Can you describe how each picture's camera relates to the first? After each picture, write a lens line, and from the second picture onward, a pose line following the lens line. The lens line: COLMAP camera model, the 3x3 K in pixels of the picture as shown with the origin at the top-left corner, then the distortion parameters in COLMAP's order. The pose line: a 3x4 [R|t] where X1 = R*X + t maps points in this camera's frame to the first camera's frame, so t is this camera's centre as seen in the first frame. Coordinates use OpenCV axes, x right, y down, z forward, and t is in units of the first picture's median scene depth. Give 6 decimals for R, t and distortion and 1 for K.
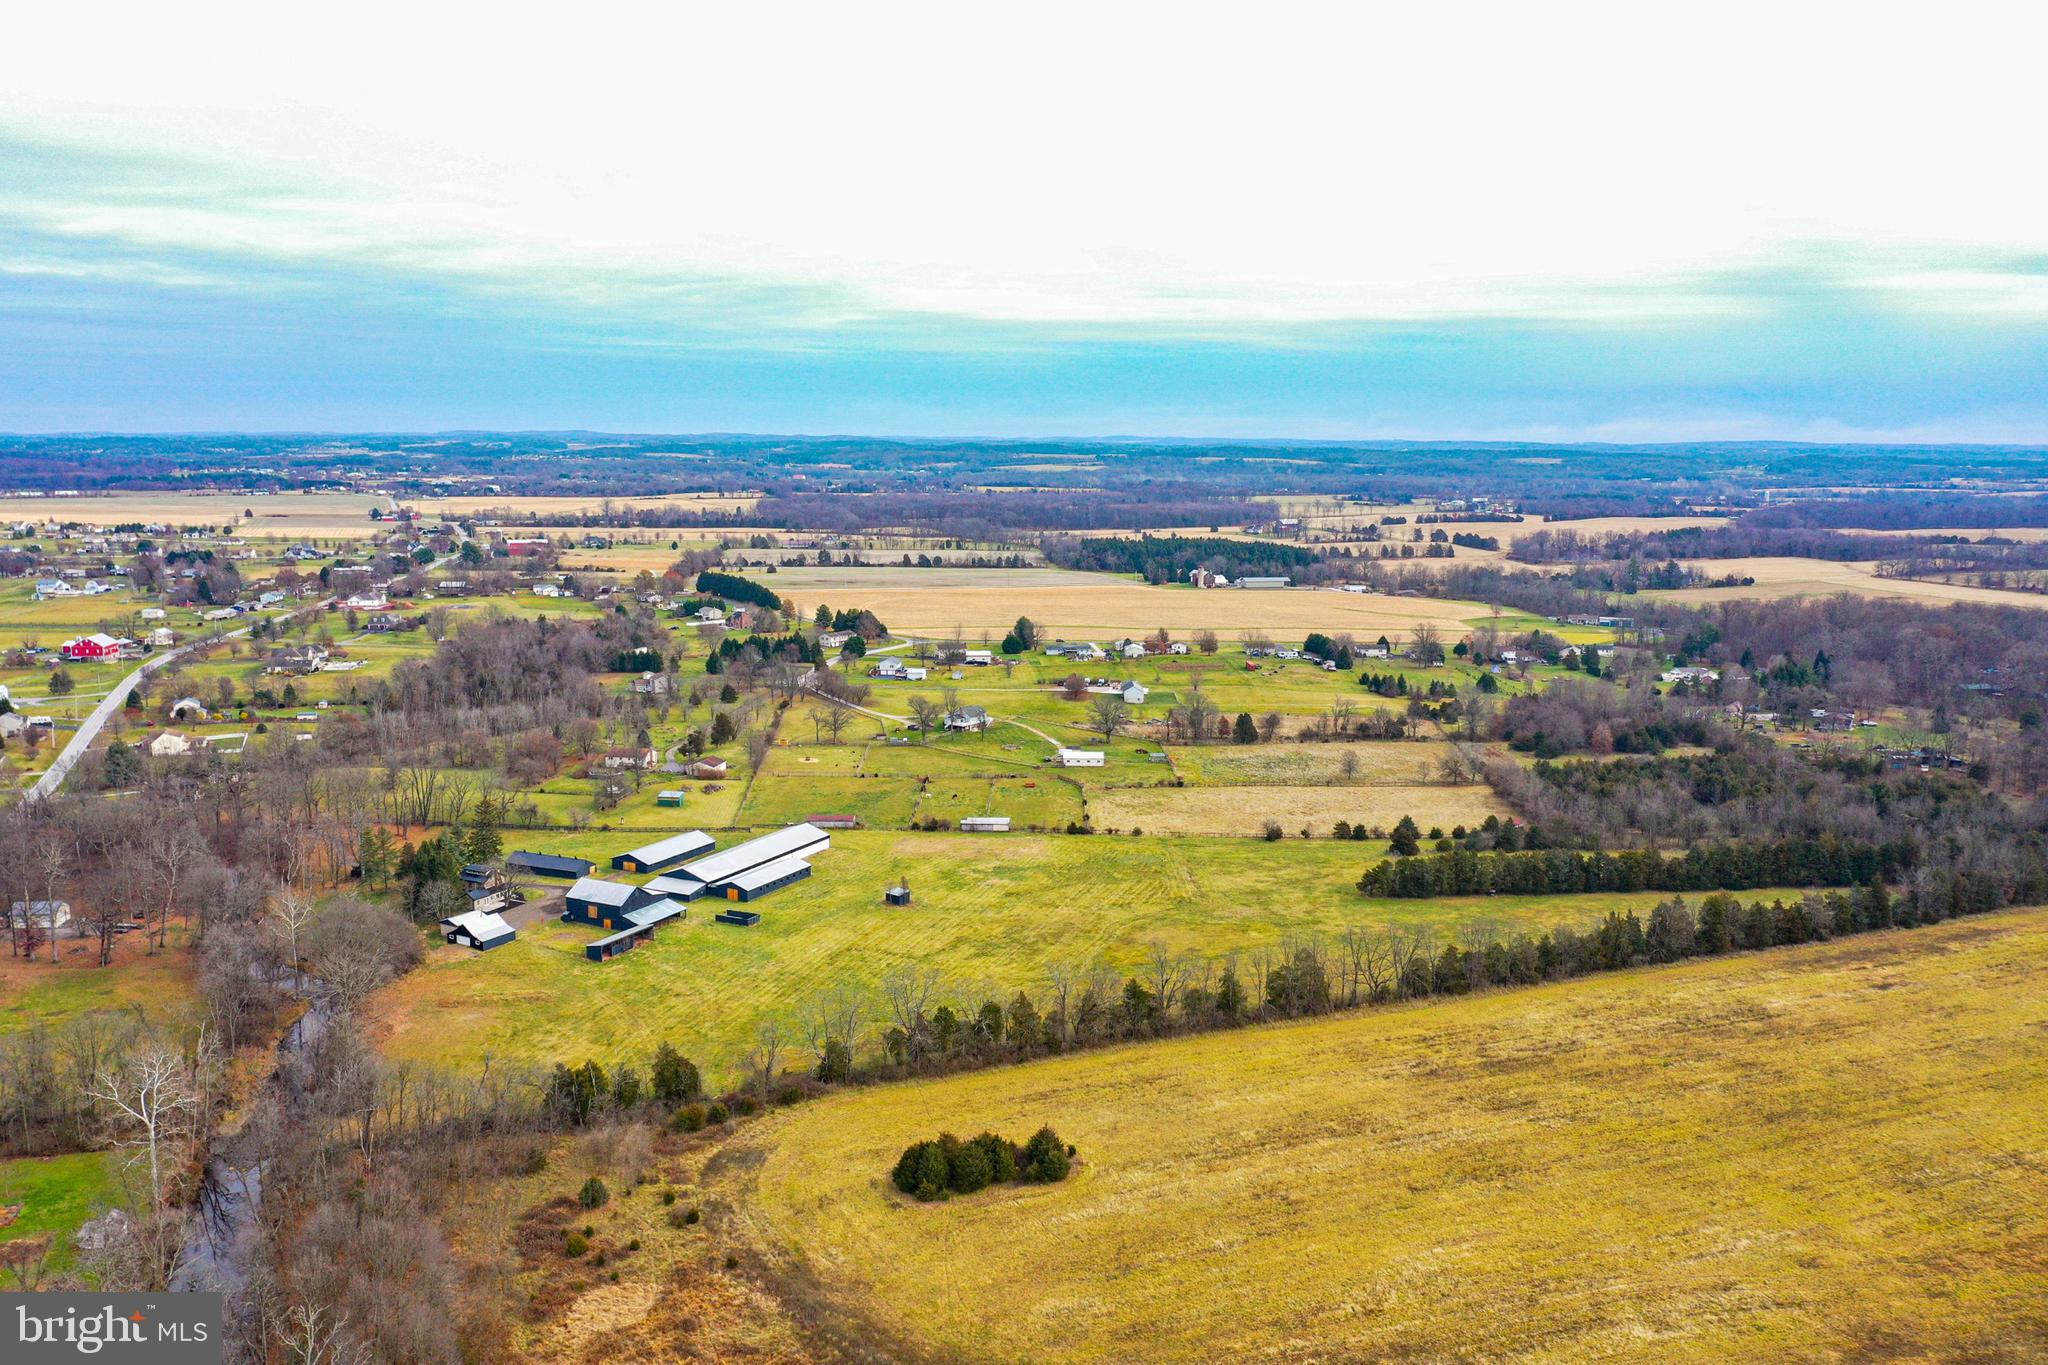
lens RADIAL K [[1627.3, 0, 1019.4], [0, 1627.3, 655.6], [0, 0, 1]] dist [-0.009661, 0.003990]
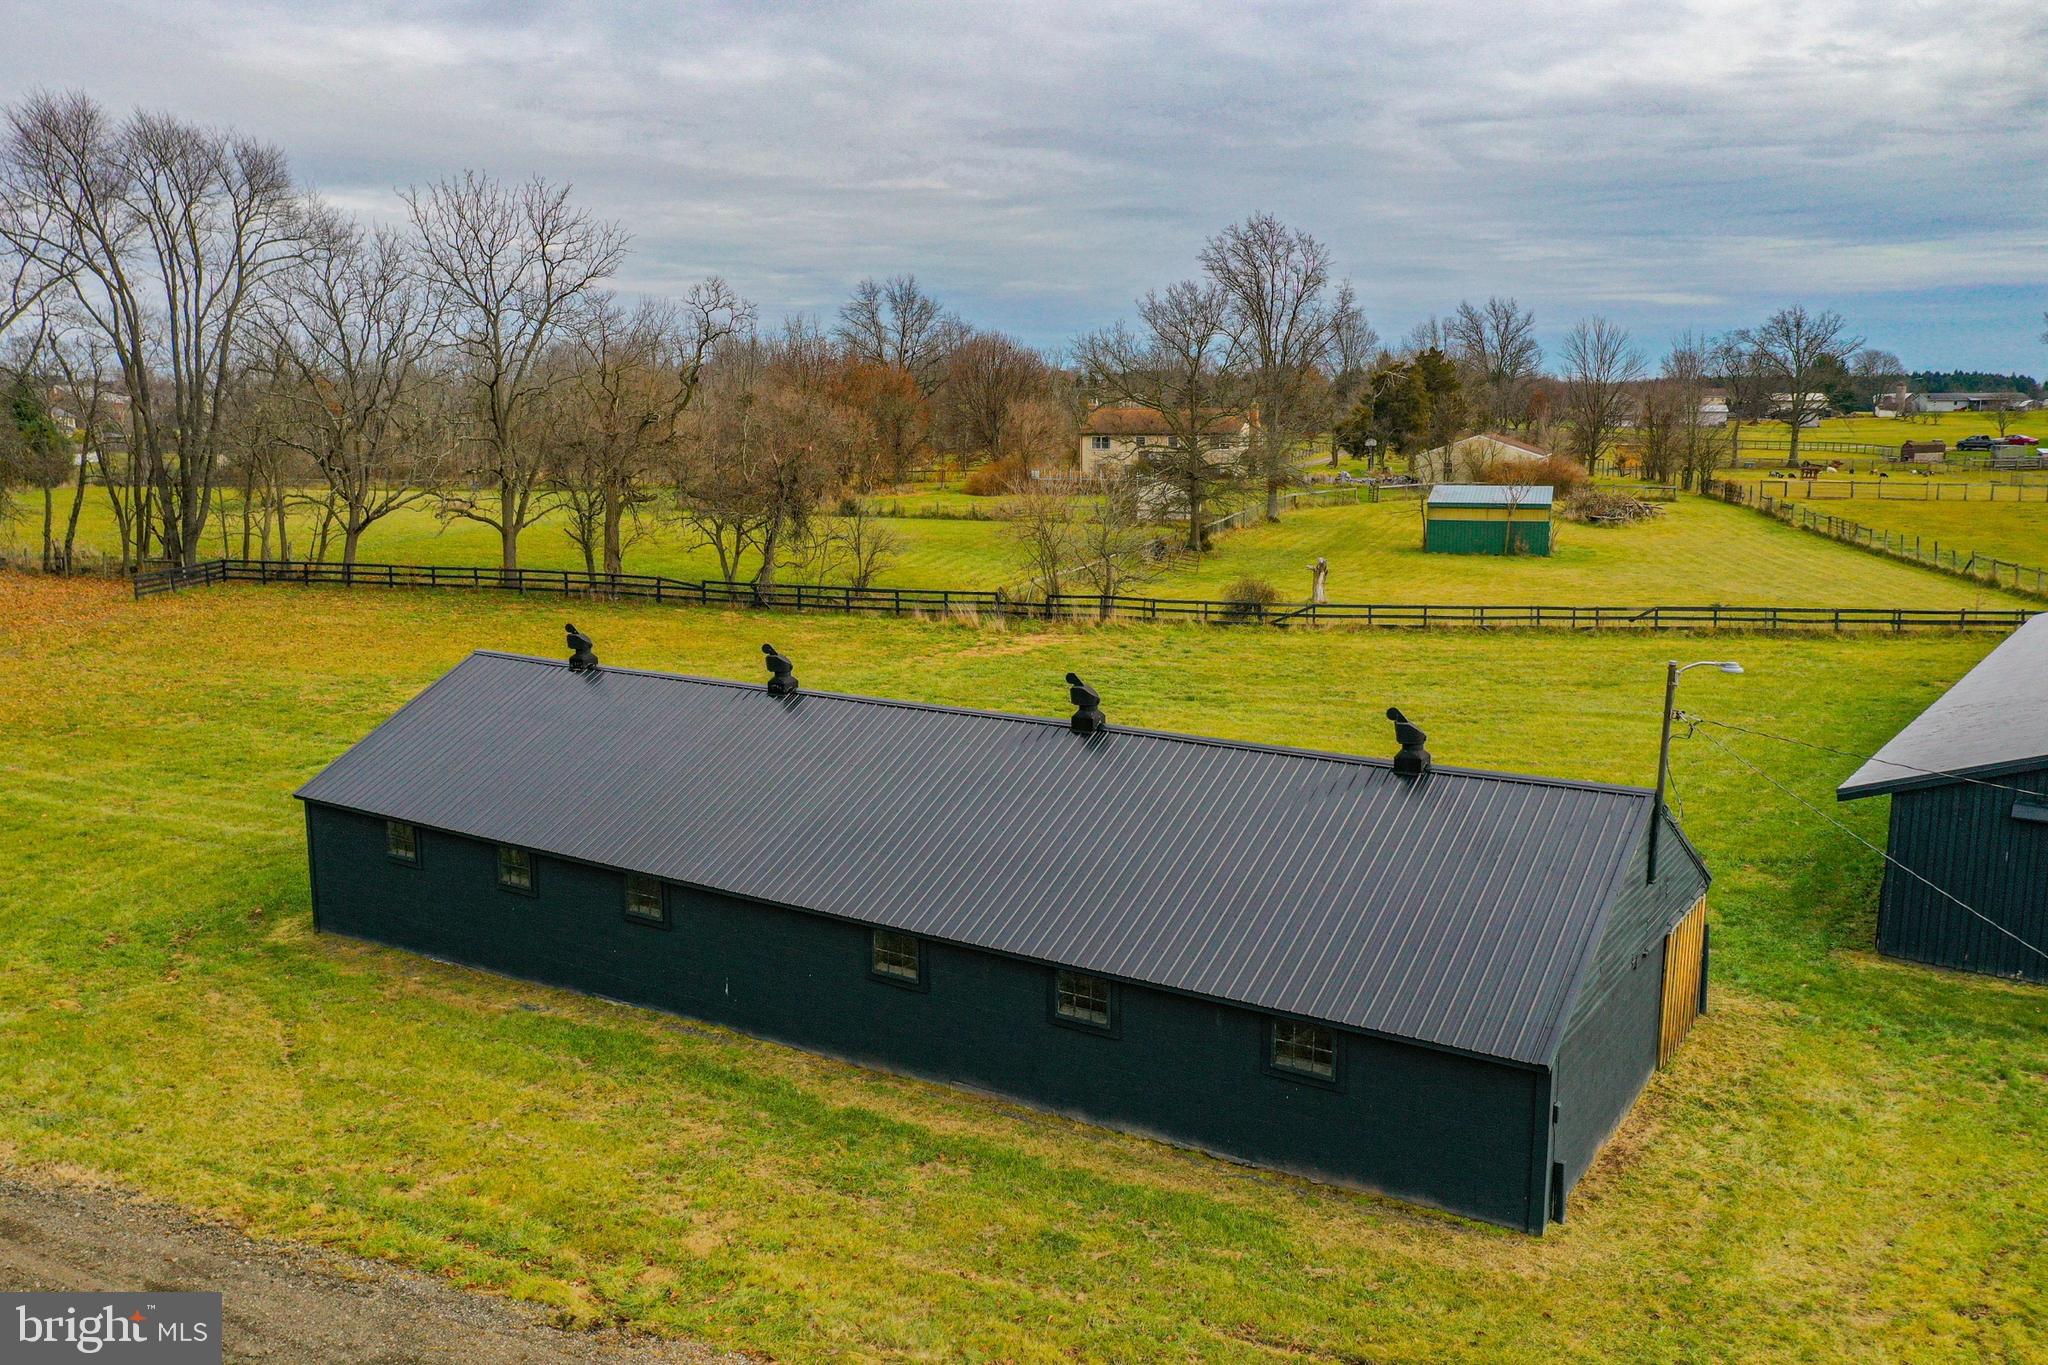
lens RADIAL K [[1629.9, 0, 1047.7], [0, 1629.9, 679.6], [0, 0, 1]] dist [-0.002937, -0.007421]
pose [[0.984650, 0.019187, -0.173482, -0.152070], [-0.014071, 0.999430, 0.030676, 0.066846], [0.173971, -0.027764, 0.984359, 0.523068]]
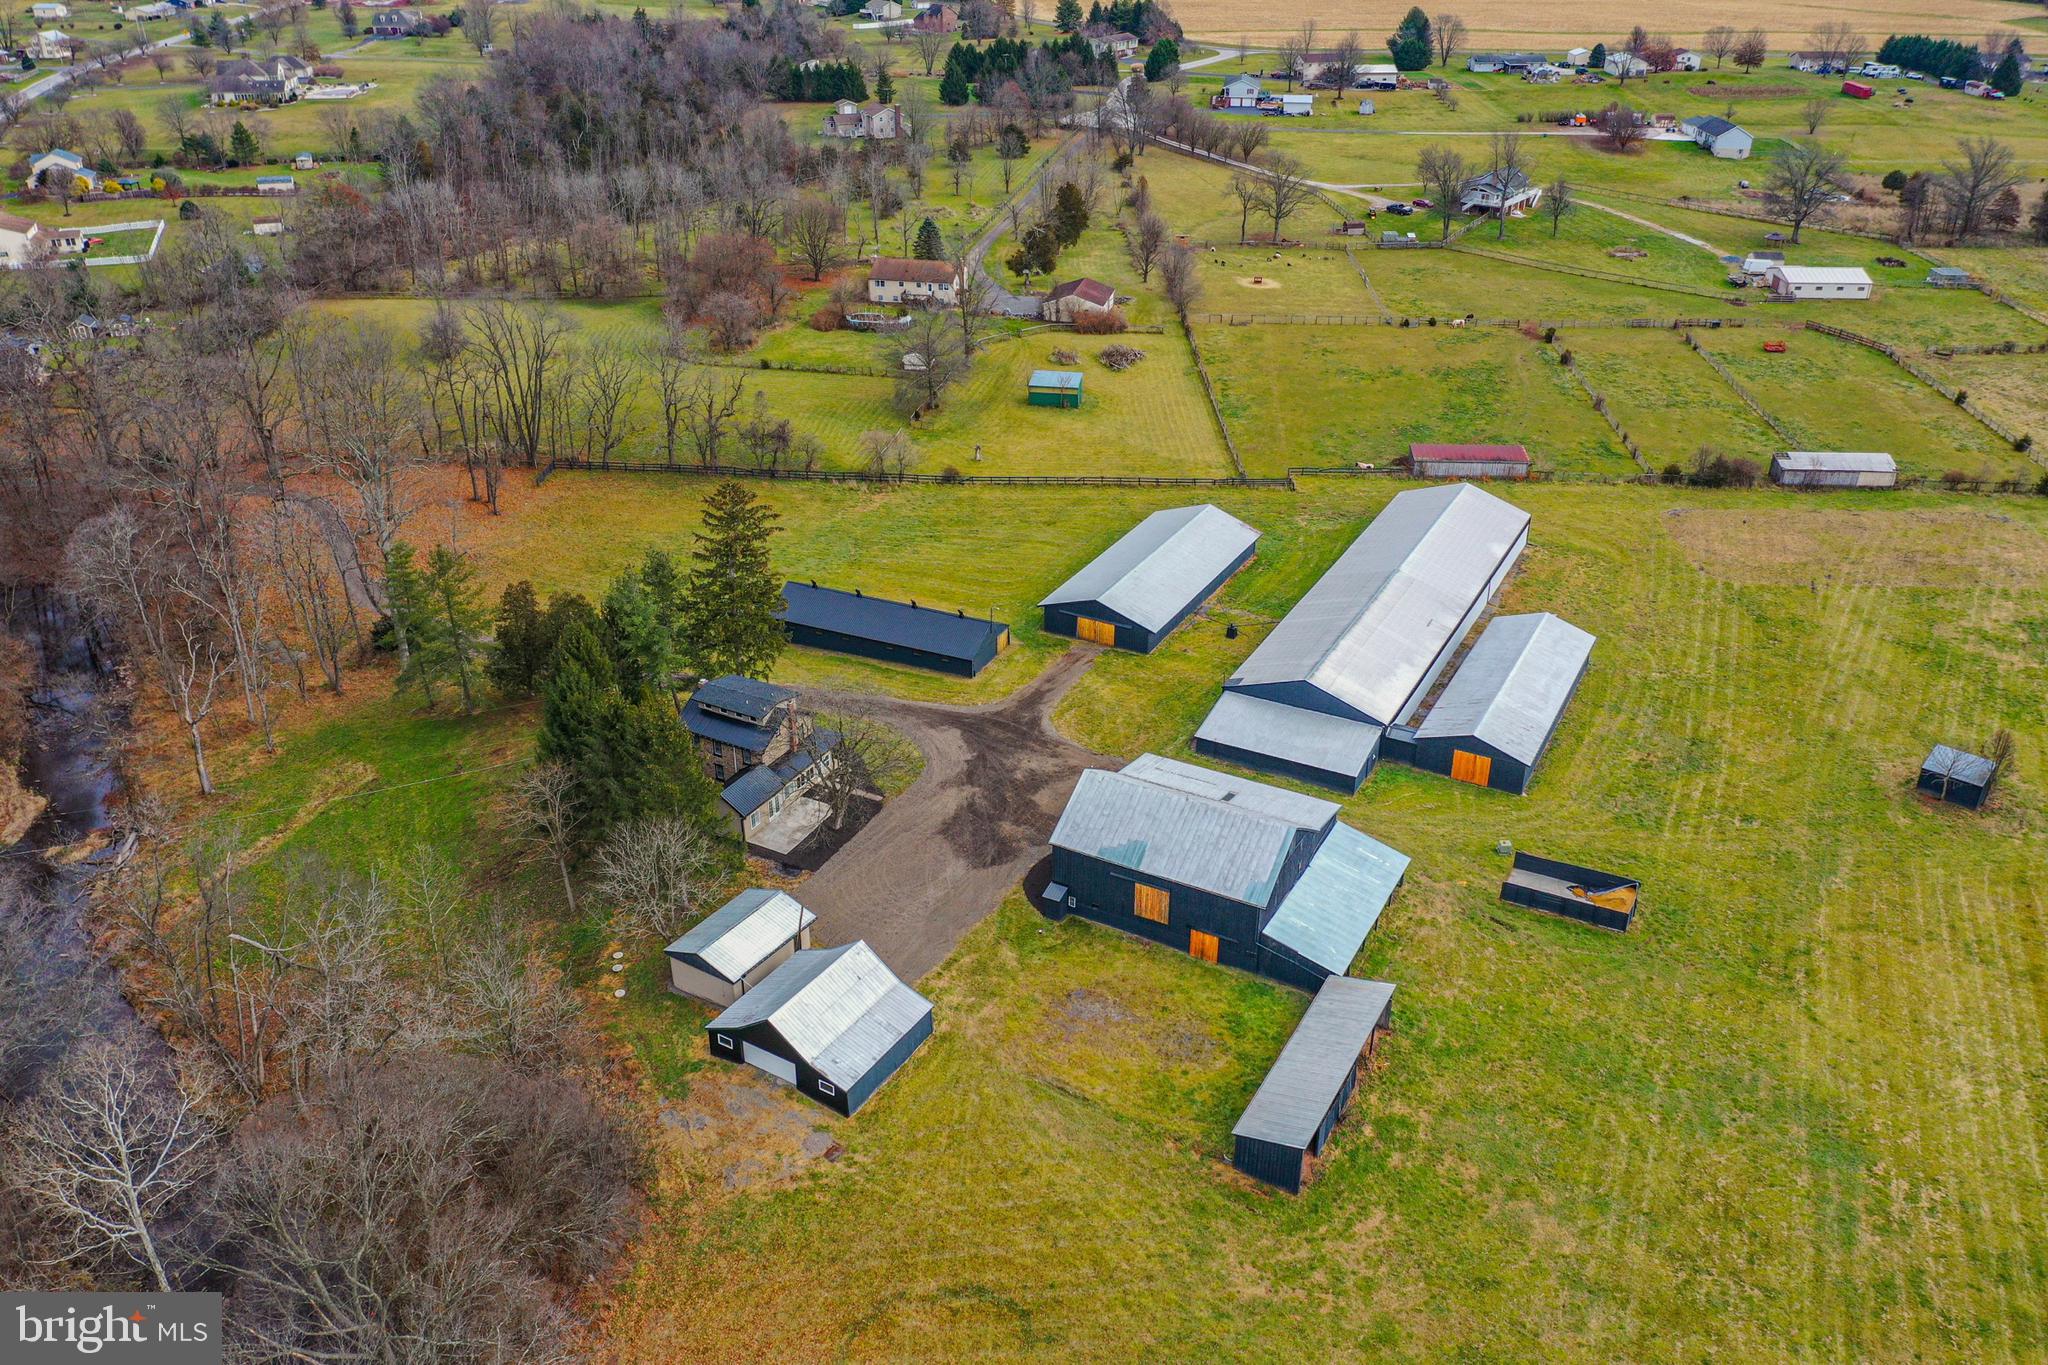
lens RADIAL K [[1629.9, 0, 1047.7], [0, 1629.9, 679.6], [0, 0, 1]] dist [-0.002937, -0.007421]
pose [[0.999791, 0.006564, -0.019373, -0.135697], [0.000435, 0.940065, 0.340994, 0.005641], [0.020450, -0.340931, 0.939866, 0.354490]]
